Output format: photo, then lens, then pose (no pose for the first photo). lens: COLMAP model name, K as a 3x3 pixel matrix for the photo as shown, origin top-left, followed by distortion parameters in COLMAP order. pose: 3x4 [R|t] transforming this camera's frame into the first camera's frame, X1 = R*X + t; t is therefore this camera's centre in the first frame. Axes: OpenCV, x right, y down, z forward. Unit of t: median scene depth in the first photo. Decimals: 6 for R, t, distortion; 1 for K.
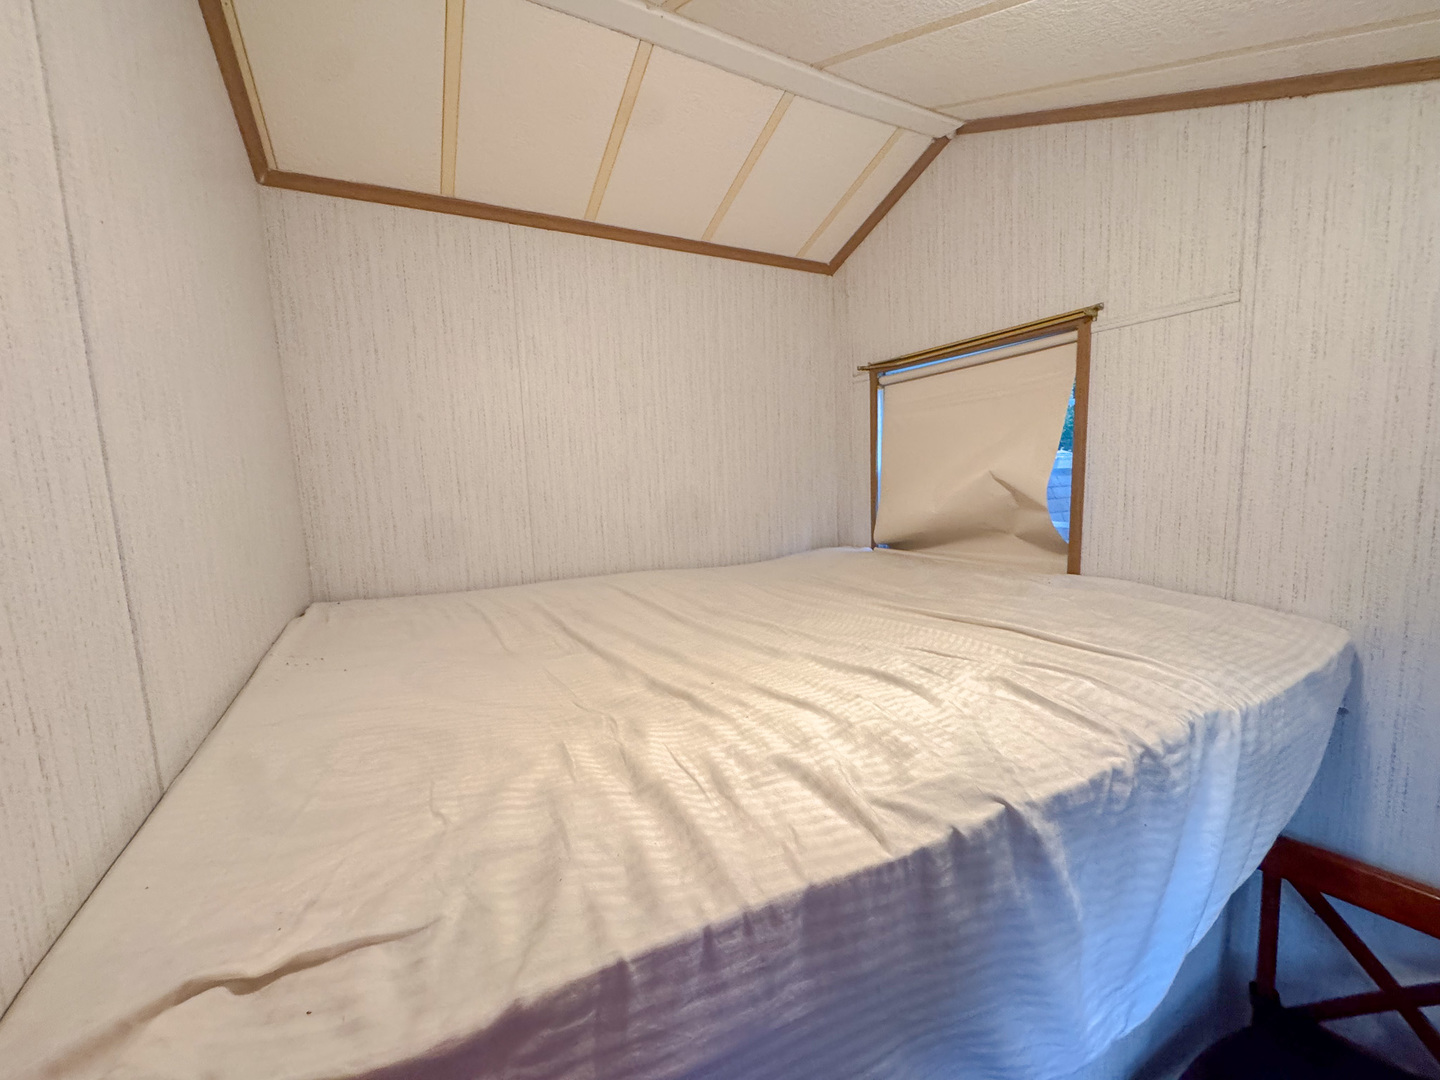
lens RADIAL K [[575.0, 0, 718.1], [0, 575.0, 539.1], [0, 0, 1]] dist [-0.006168, 0.000596]
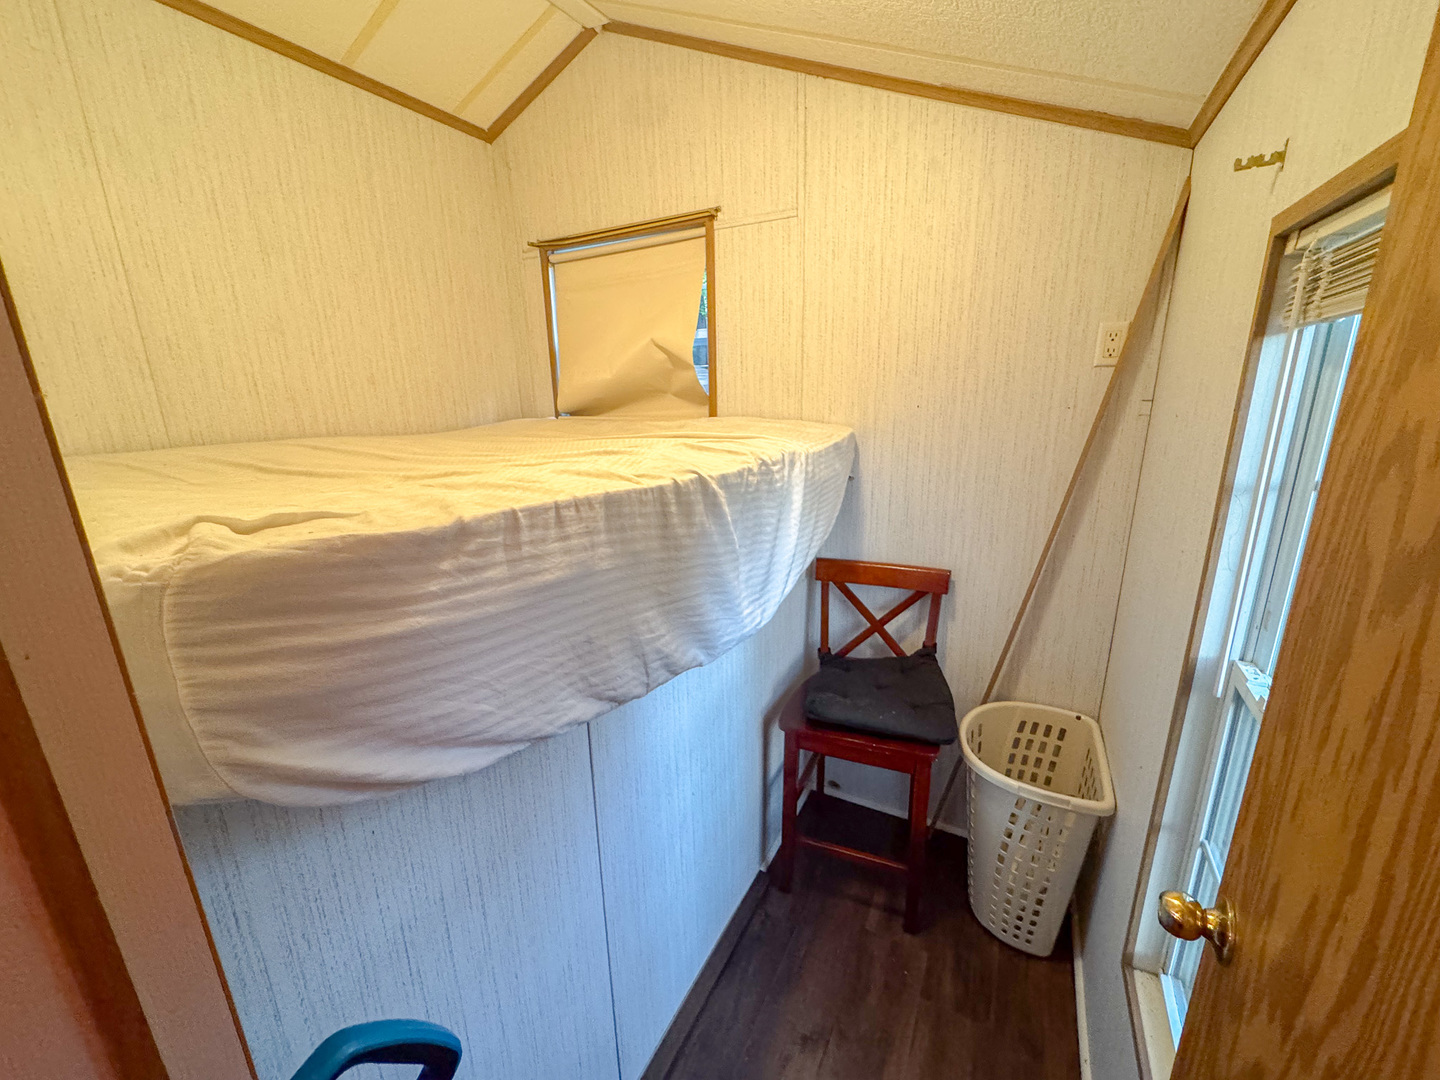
lens RADIAL K [[575.0, 0, 719.5], [0, 575.0, 537.5], [0, 0, 1]] dist [-0.006168, 0.000596]
pose [[0.832093, -0.124024, 0.540591, -0.191731], [0.056410, 0.988548, 0.139967, 0.208347], [-0.551760, -0.085970, 0.829560, -0.226191]]
